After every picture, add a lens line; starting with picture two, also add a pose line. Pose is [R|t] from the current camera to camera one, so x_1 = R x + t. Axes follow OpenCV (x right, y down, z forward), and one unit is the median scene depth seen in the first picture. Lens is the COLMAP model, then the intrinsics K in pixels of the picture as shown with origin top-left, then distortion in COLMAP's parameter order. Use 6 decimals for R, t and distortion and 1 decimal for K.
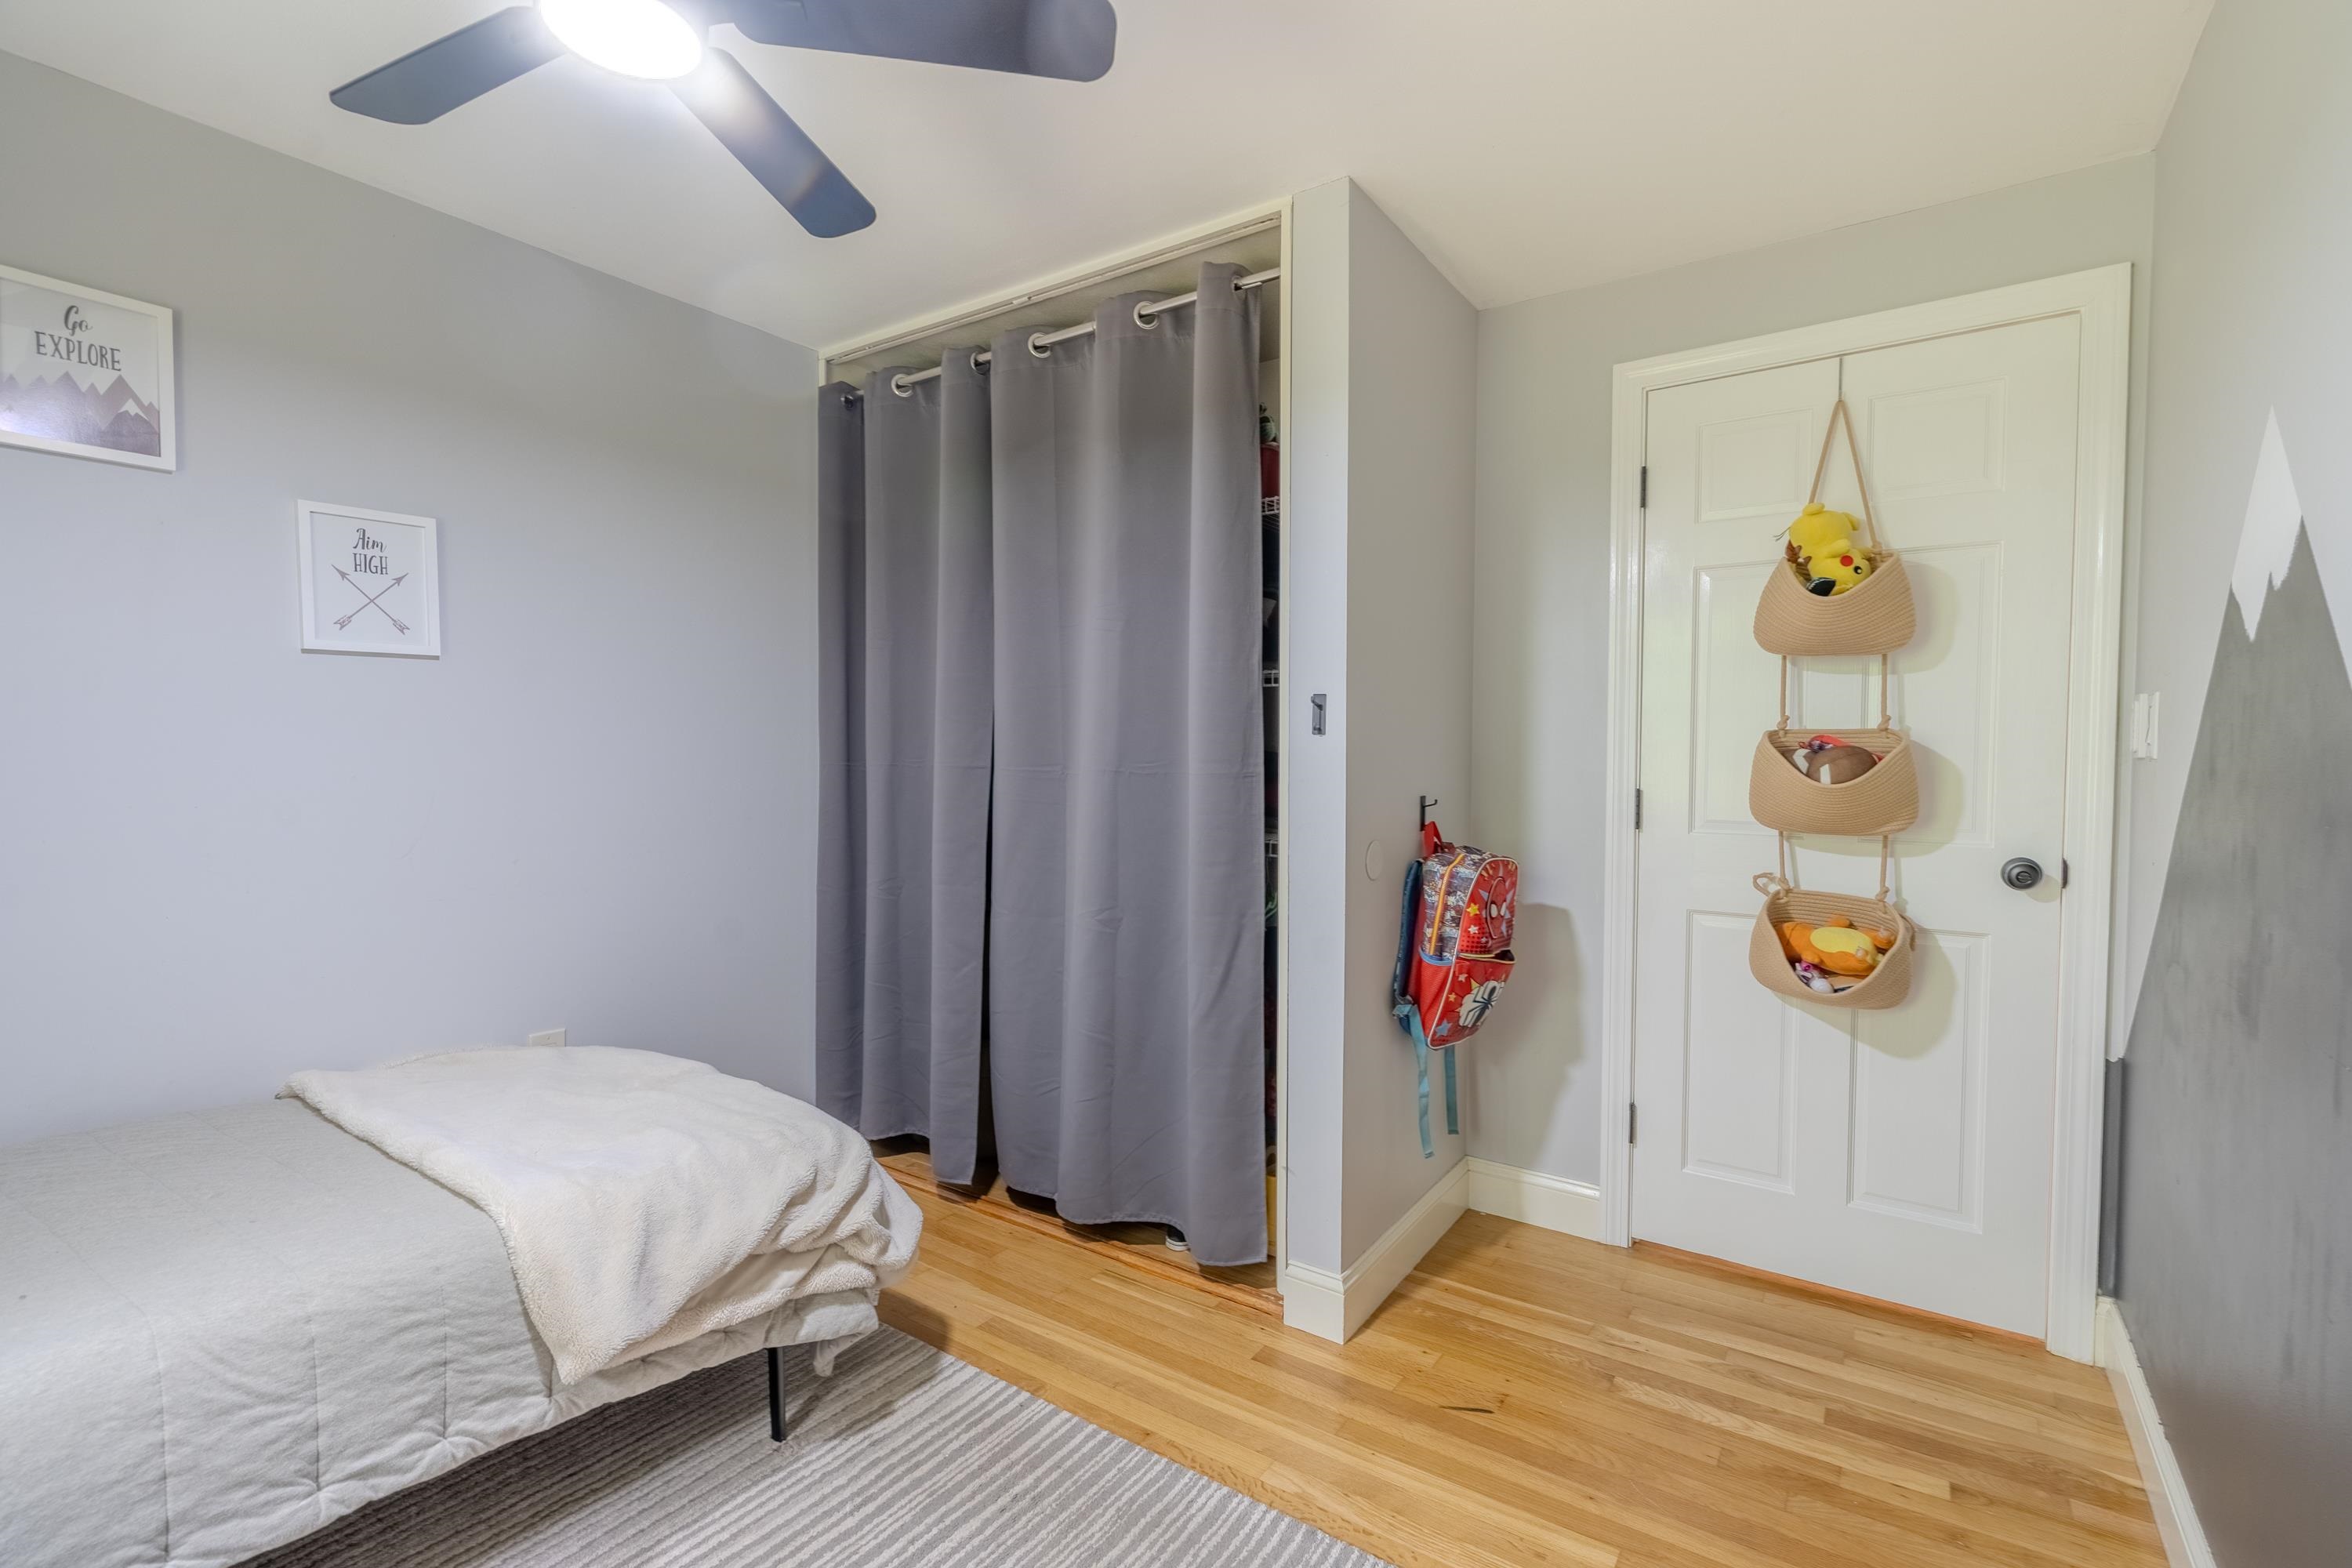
lens RADIAL K [[1073.7, 0, 1166.5], [0, 1073.7, 788.4], [0, 0, 1]] dist [-0.005194, 0.004677]
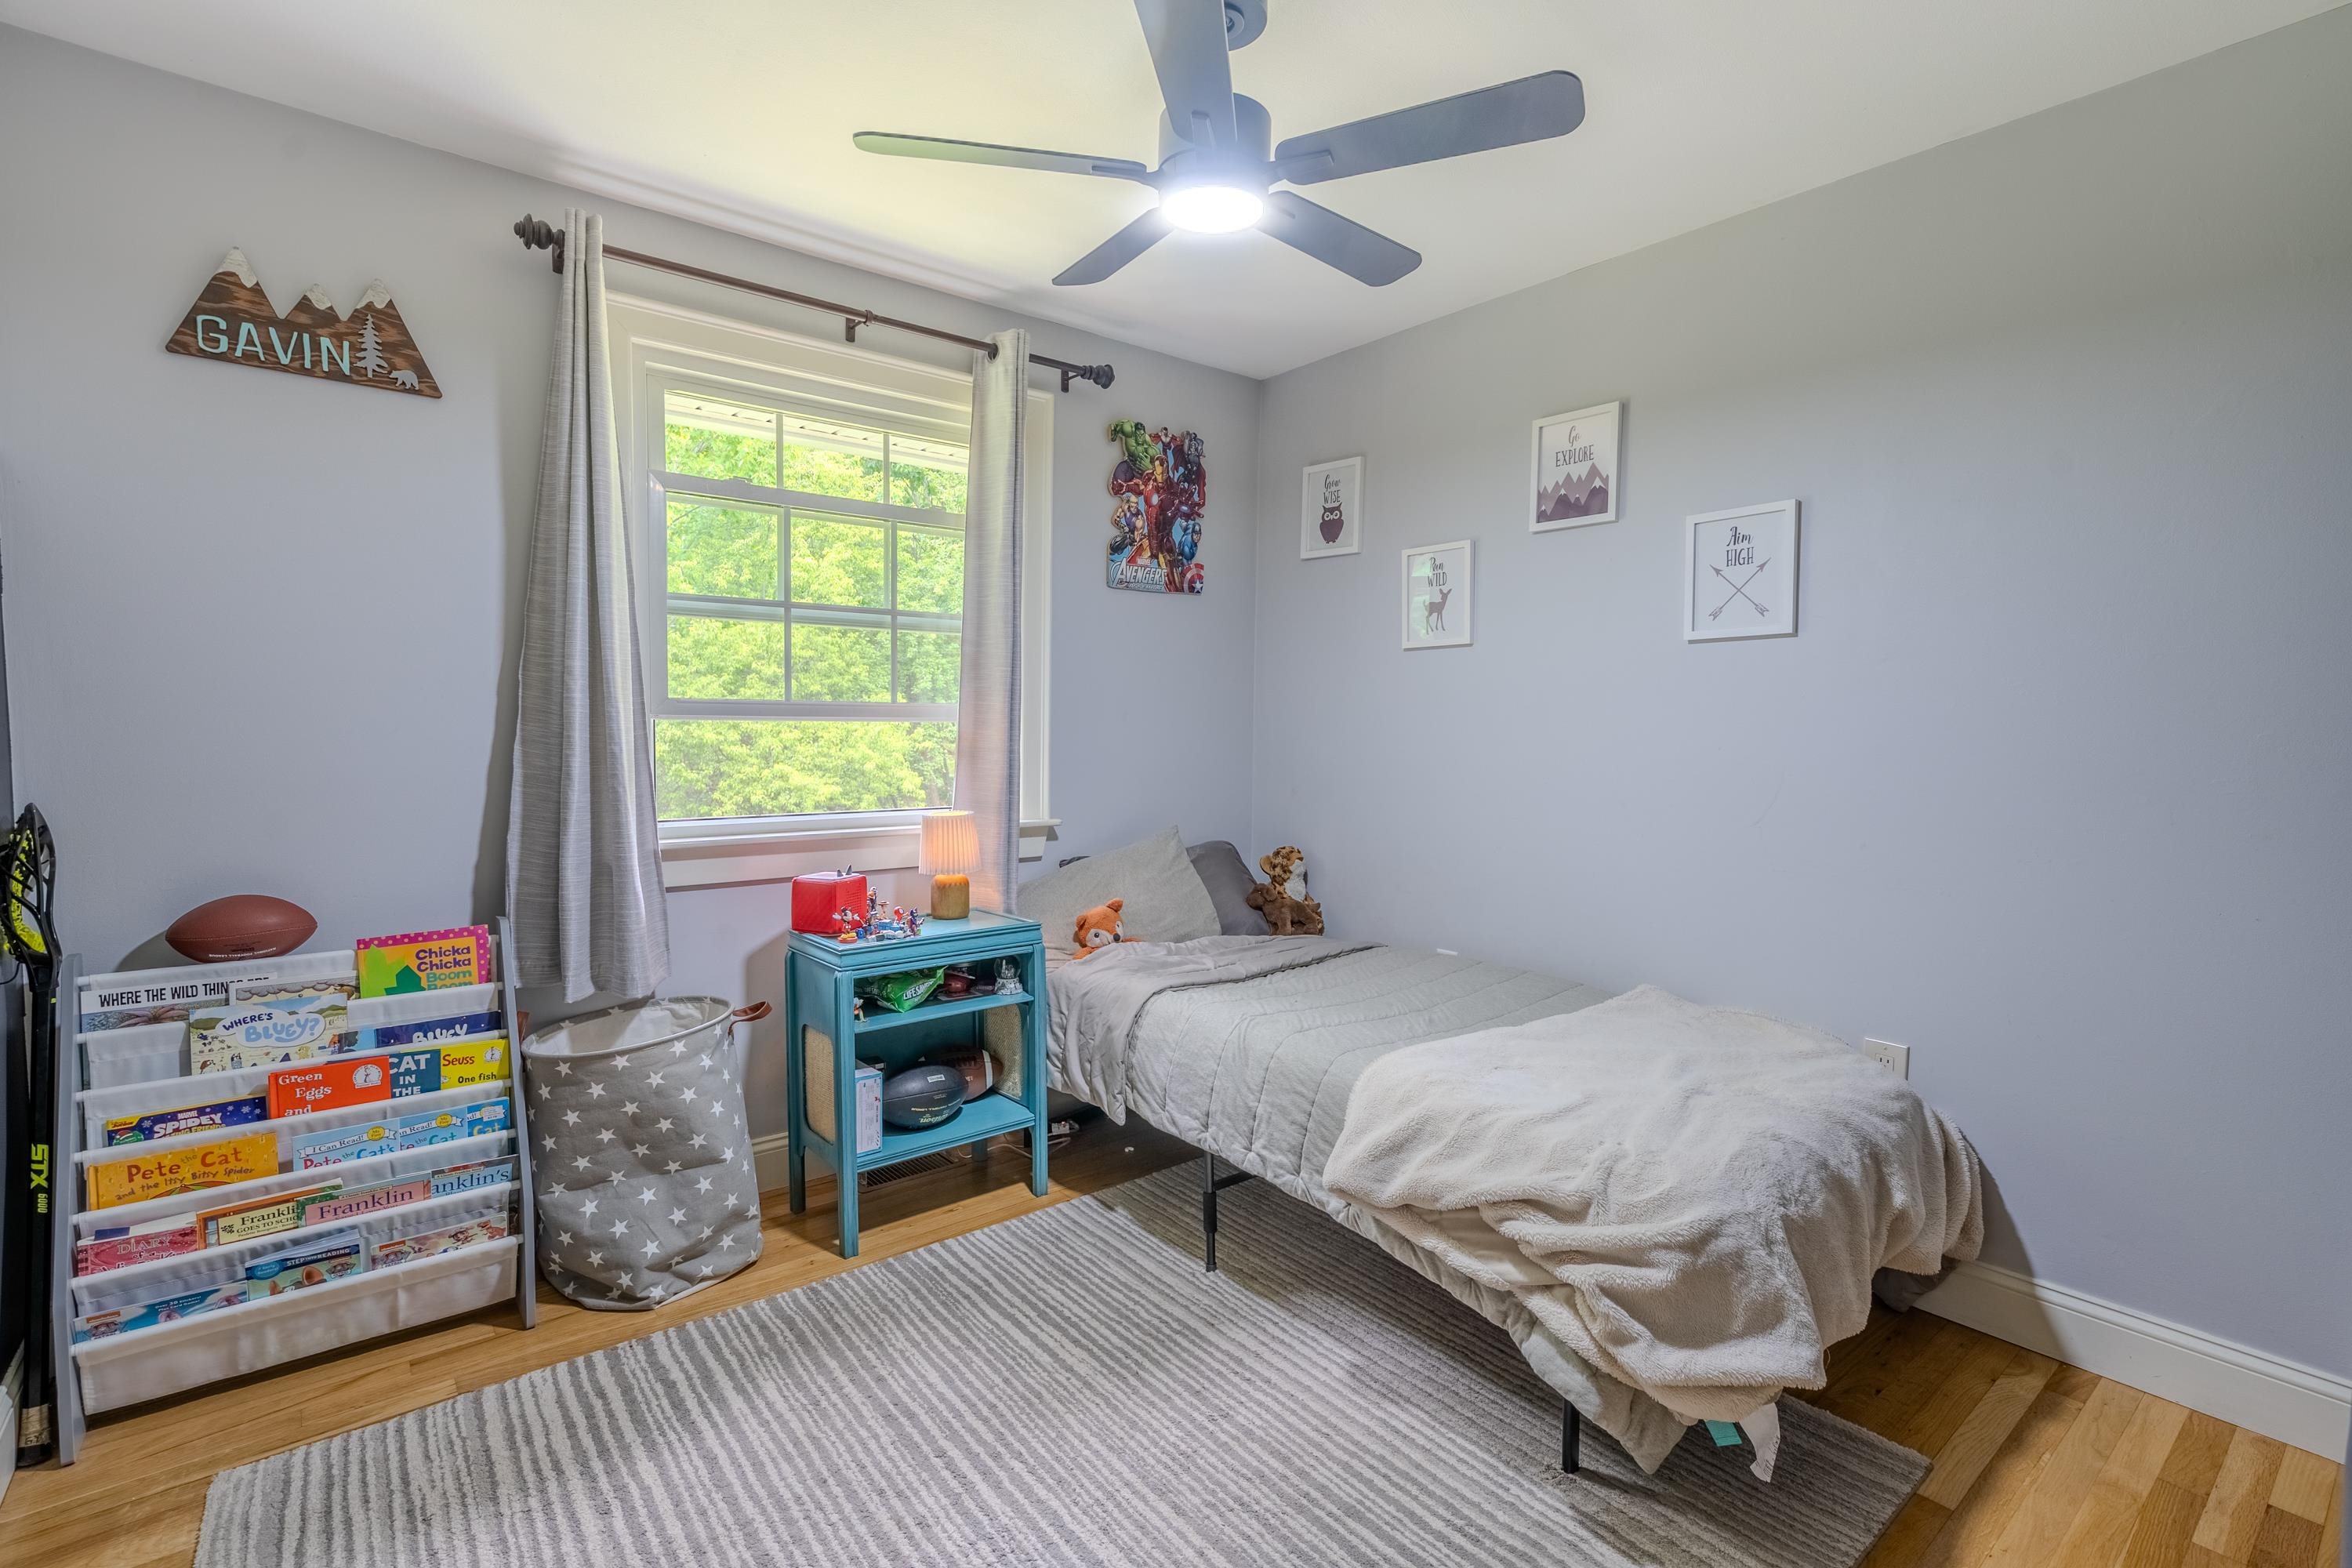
lens RADIAL K [[1073.7, 0, 1166.5], [0, 1073.7, 788.4], [0, 0, 1]] dist [-0.005194, 0.004677]
pose [[-0.272754, 0.050874, -0.960738, 0.598408], [-0.046523, 0.996735, 0.065988, -0.019773], [0.960958, 0.062695, -0.269497, 0.897723]]
